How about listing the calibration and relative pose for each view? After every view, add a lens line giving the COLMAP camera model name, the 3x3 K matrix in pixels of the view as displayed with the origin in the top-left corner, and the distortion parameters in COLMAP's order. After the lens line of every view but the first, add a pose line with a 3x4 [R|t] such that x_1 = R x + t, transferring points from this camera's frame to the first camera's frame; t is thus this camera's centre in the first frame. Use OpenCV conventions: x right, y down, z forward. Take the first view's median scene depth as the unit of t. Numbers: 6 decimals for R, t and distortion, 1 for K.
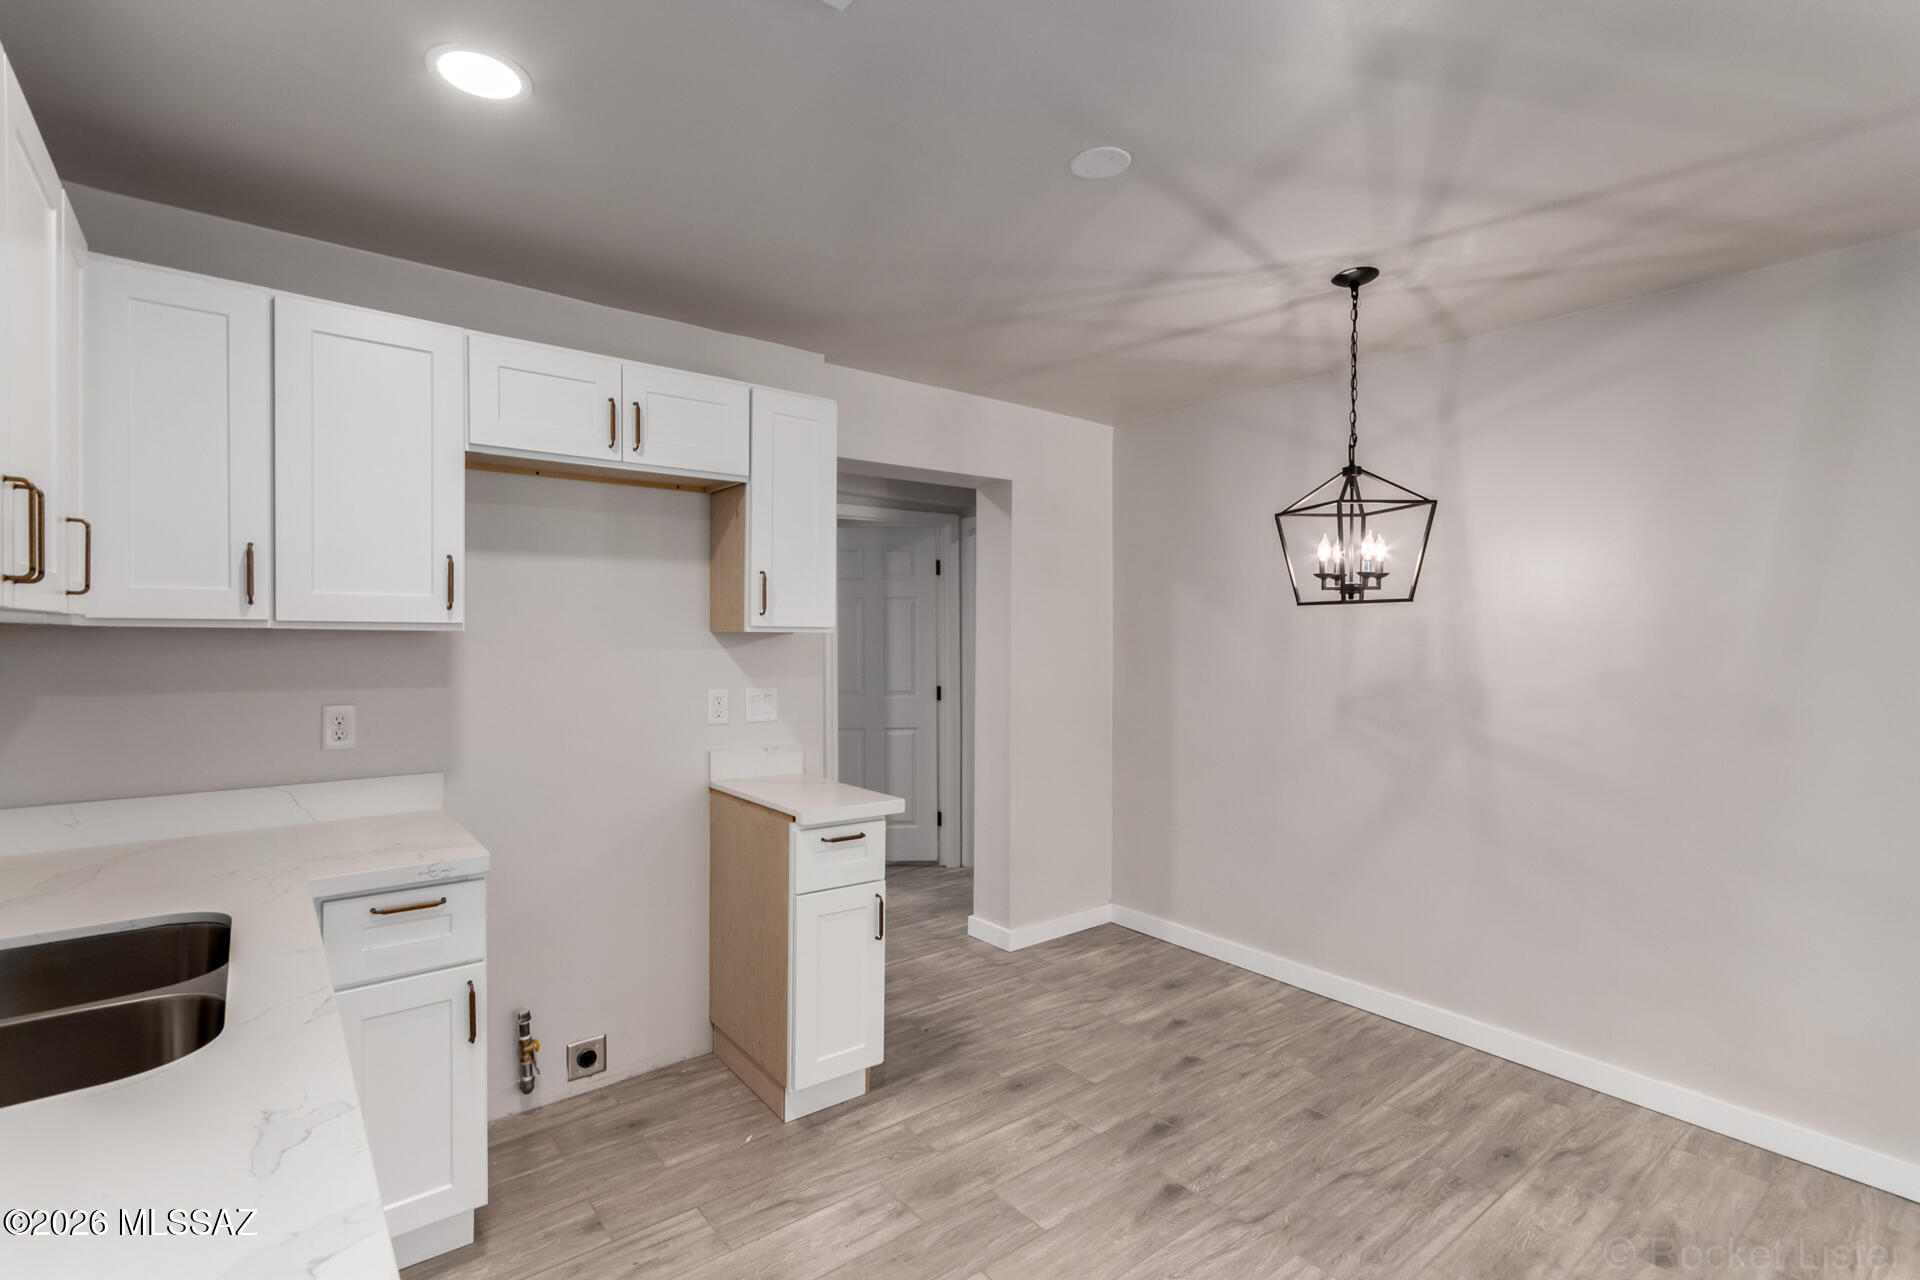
lens RADIAL K [[889.6, 0, 956.6], [0, 889.6, 638.8], [0, 0, 1]] dist [-0.003584, -0.000183]
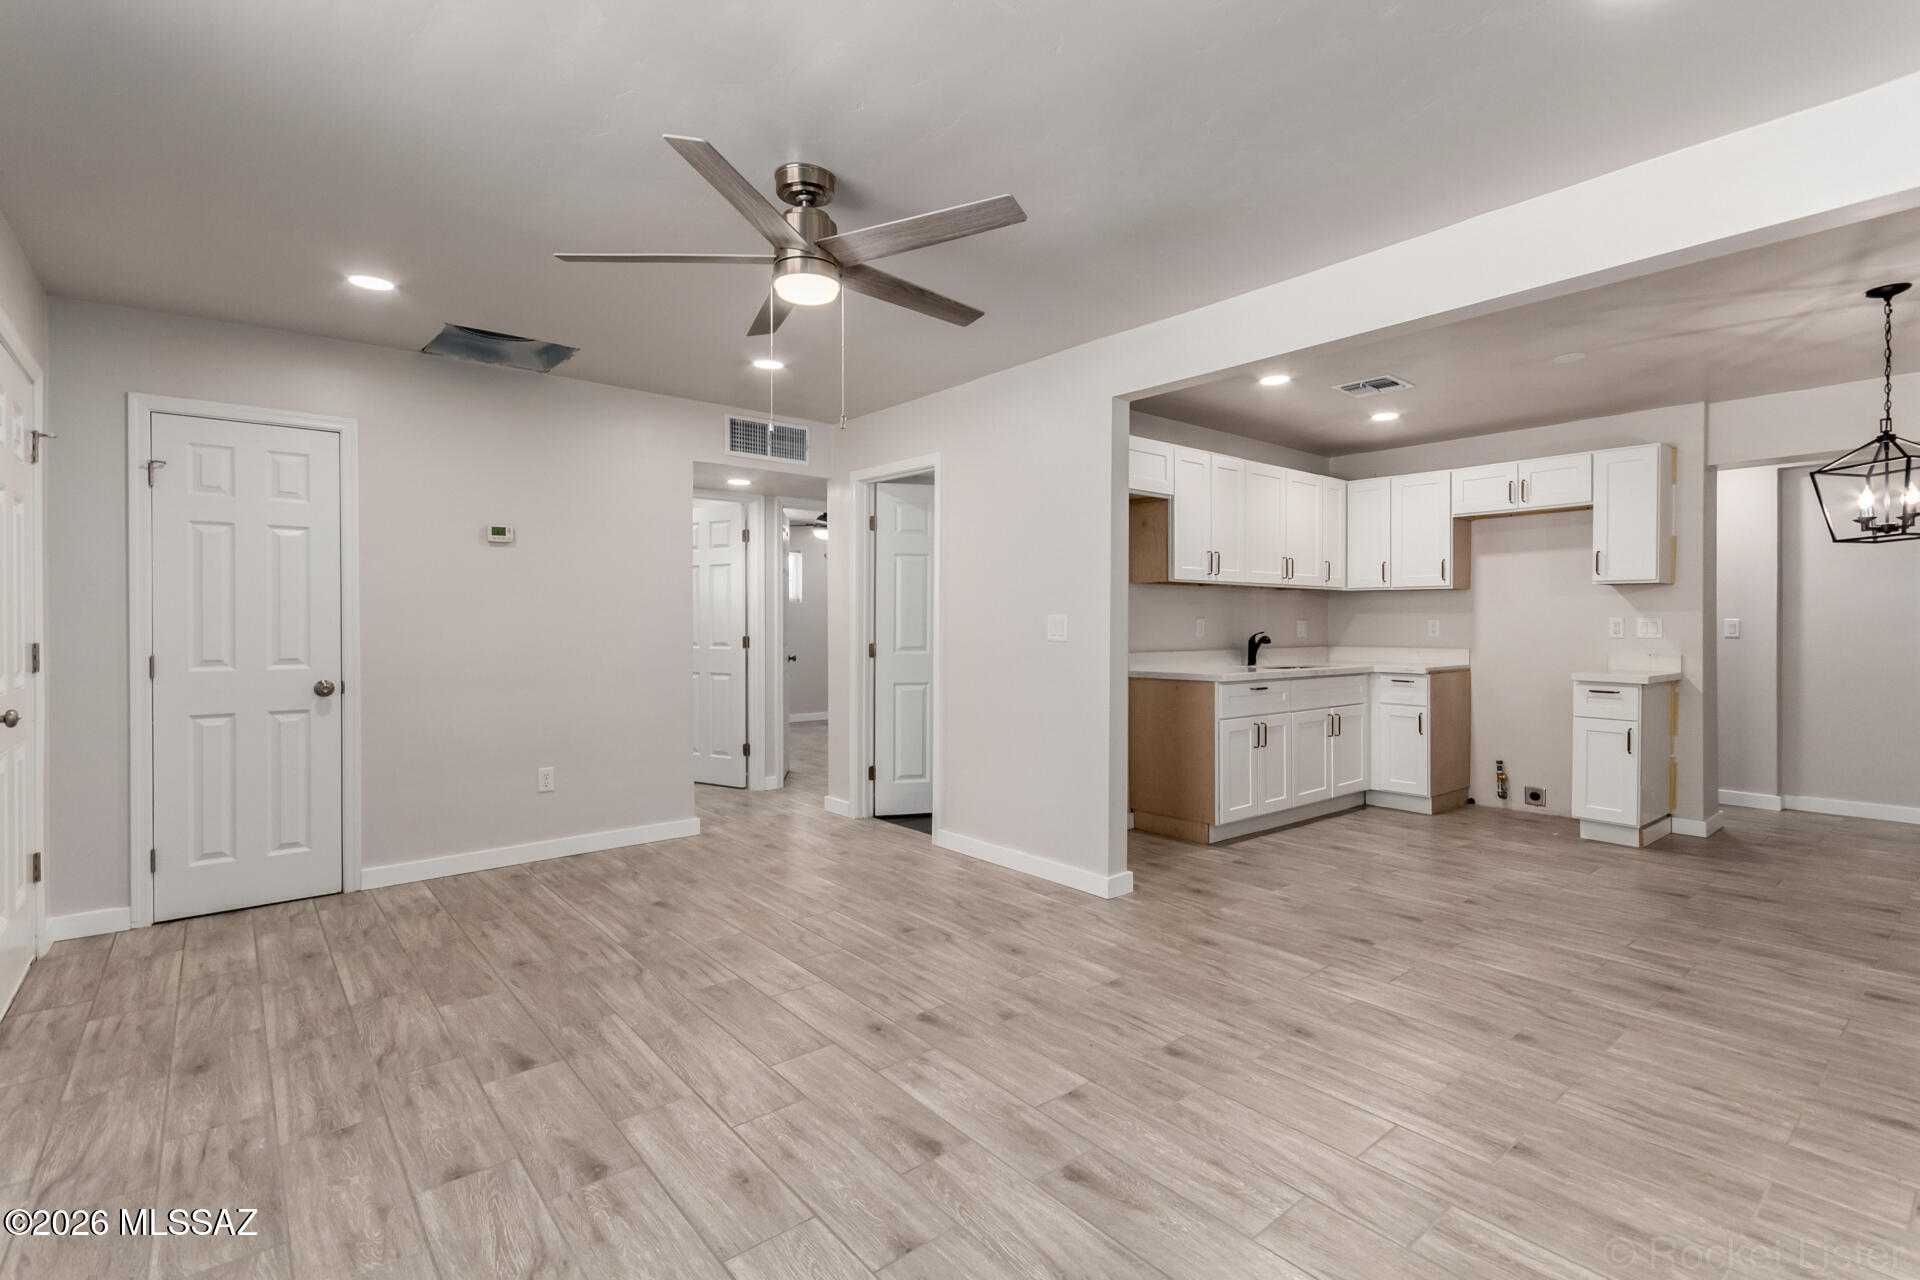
lens RADIAL K [[889.6, 0, 957.1], [0, 889.6, 635.5], [0, 0, 1]] dist [-0.003584, -0.000183]
pose [[0.024960, 0.003220, -0.999683, 1.739096], [-0.005228, 0.999982, 0.003091, 0.110942], [0.999675, 0.005150, 0.024976, -0.420074]]
